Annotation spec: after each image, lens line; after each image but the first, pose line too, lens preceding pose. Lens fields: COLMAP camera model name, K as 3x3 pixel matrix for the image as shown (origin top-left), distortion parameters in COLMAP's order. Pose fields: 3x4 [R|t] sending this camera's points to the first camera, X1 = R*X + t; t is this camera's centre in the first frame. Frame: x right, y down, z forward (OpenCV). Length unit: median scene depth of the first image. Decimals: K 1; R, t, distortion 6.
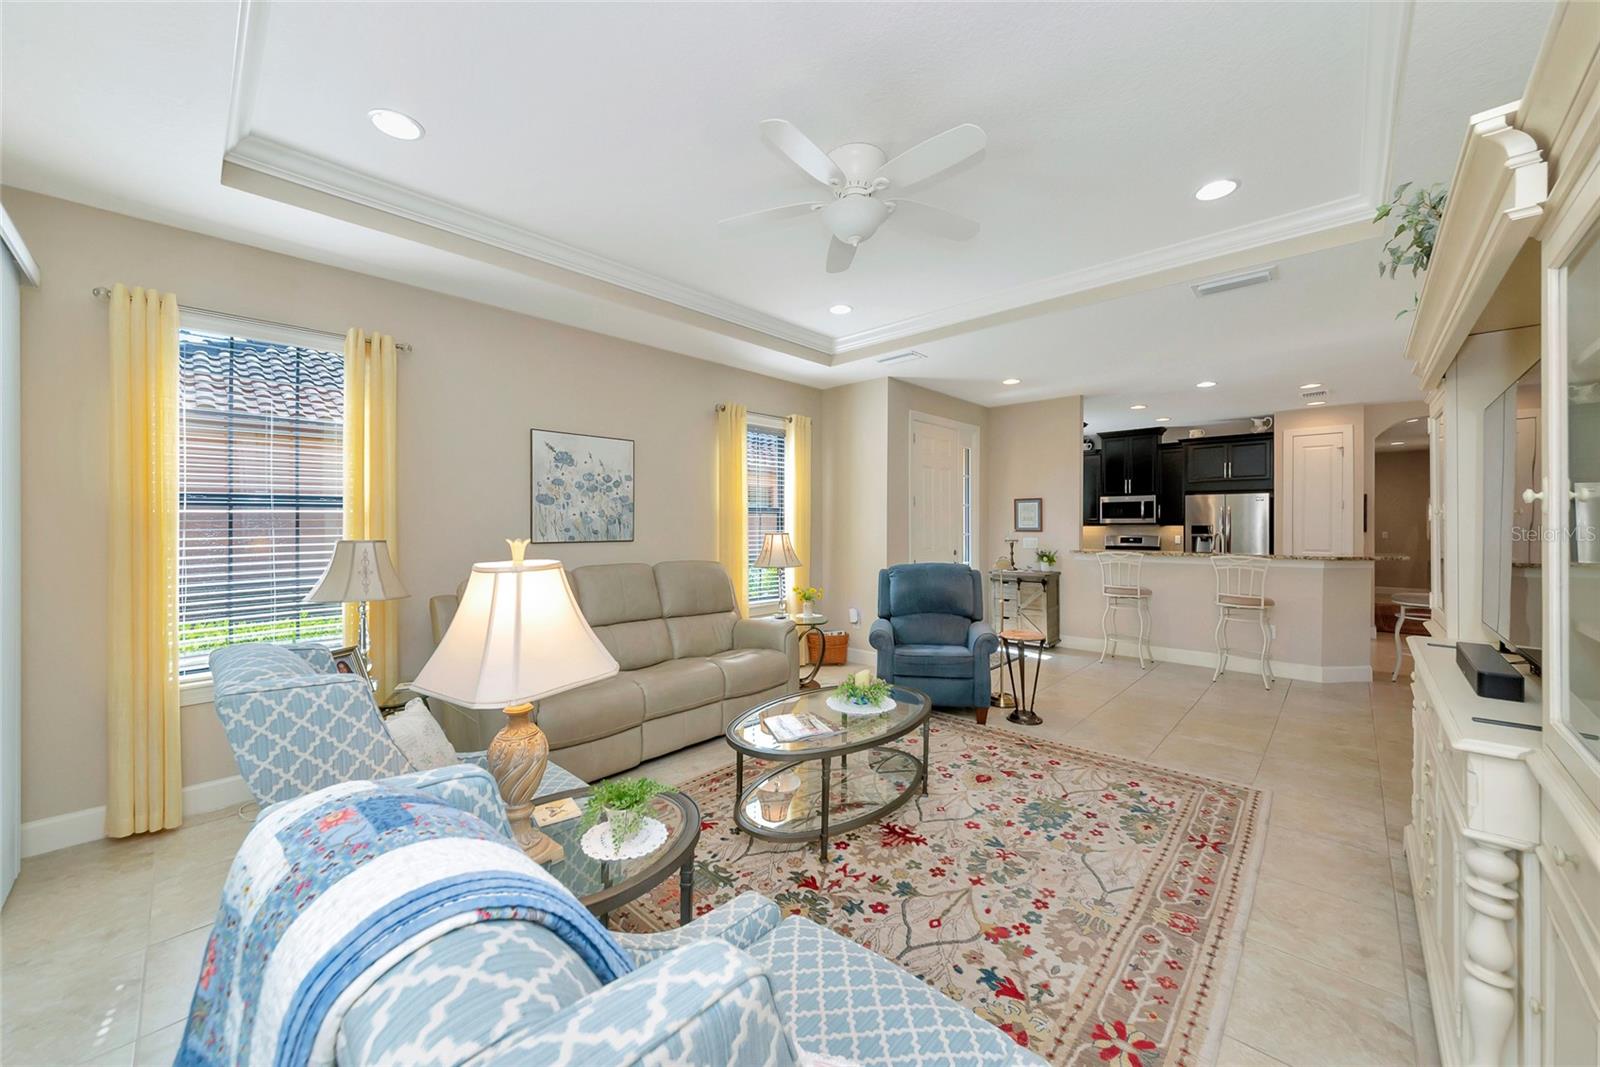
lens RADIAL K [[586.1, 0, 804.6], [0, 586.1, 528.7], [0, 0, 1]] dist [-0.001622, -0.000615]
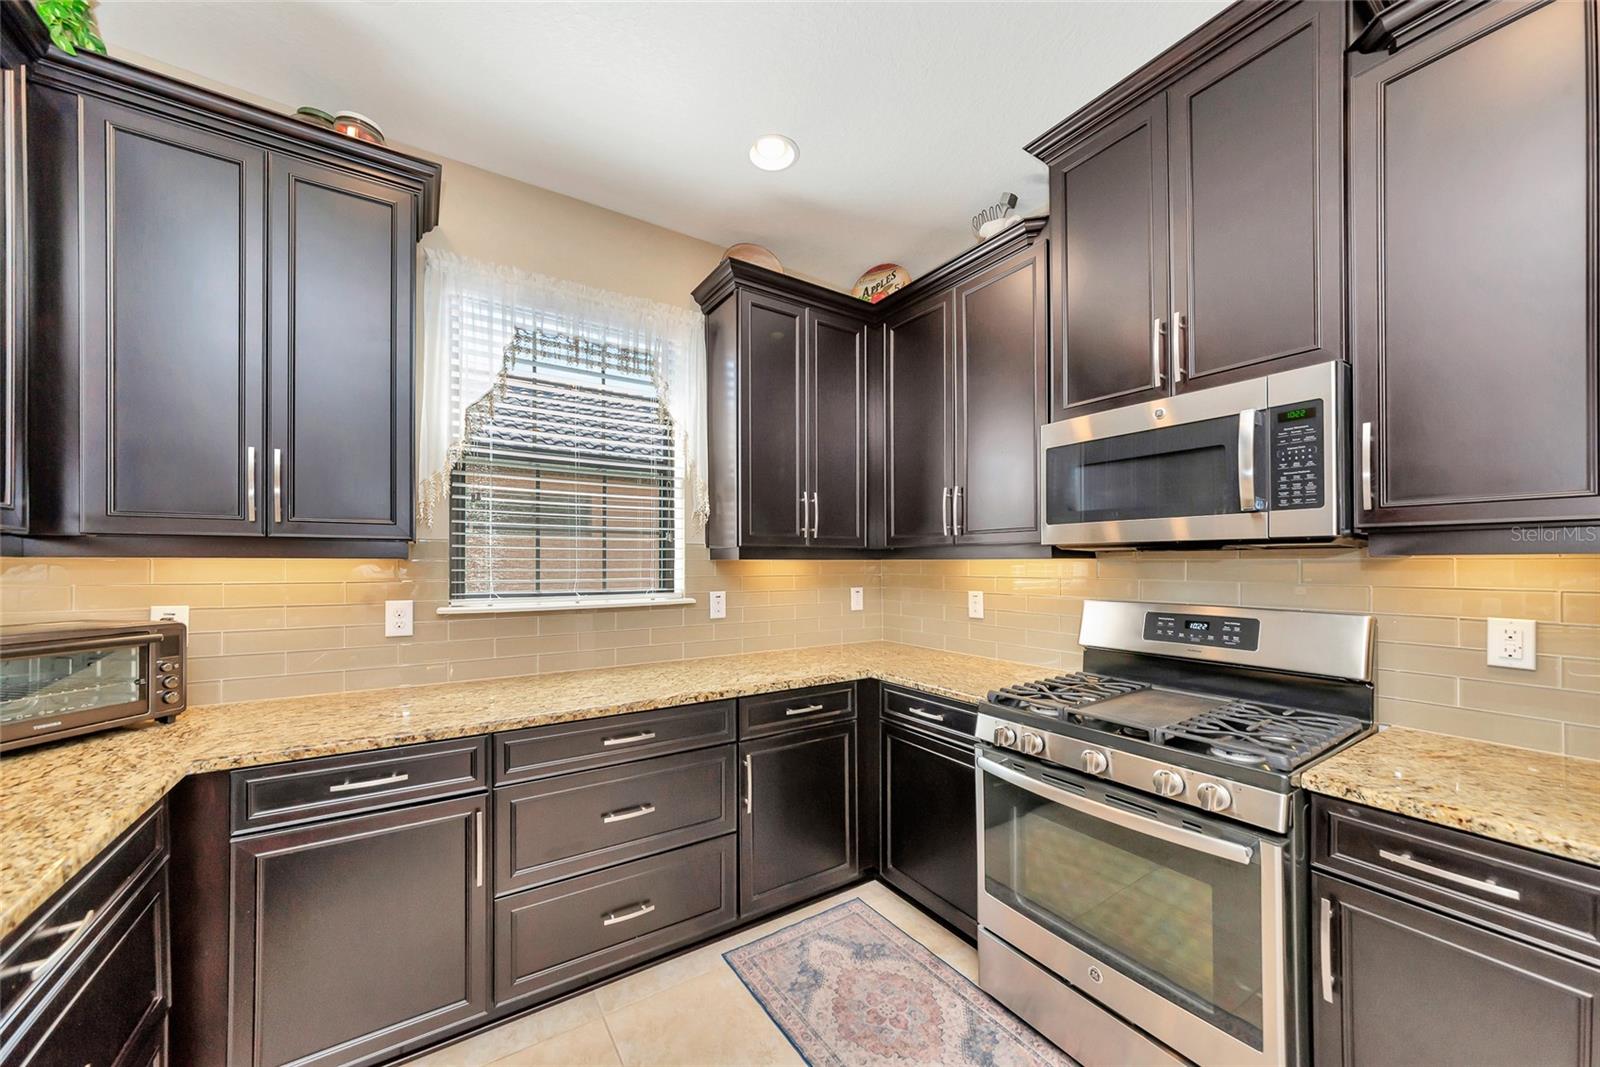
lens RADIAL K [[562.5, 0, 797.8], [0, 562.5, 559.0], [0, 0, 1]] dist [-0.003762, 0.001854]
pose [[0.968008, 0.000637, -0.250918, 1.230306], [-0.004230, 0.999896, -0.013779, -0.002815], [0.250883, 0.014400, 0.967910, 2.029334]]
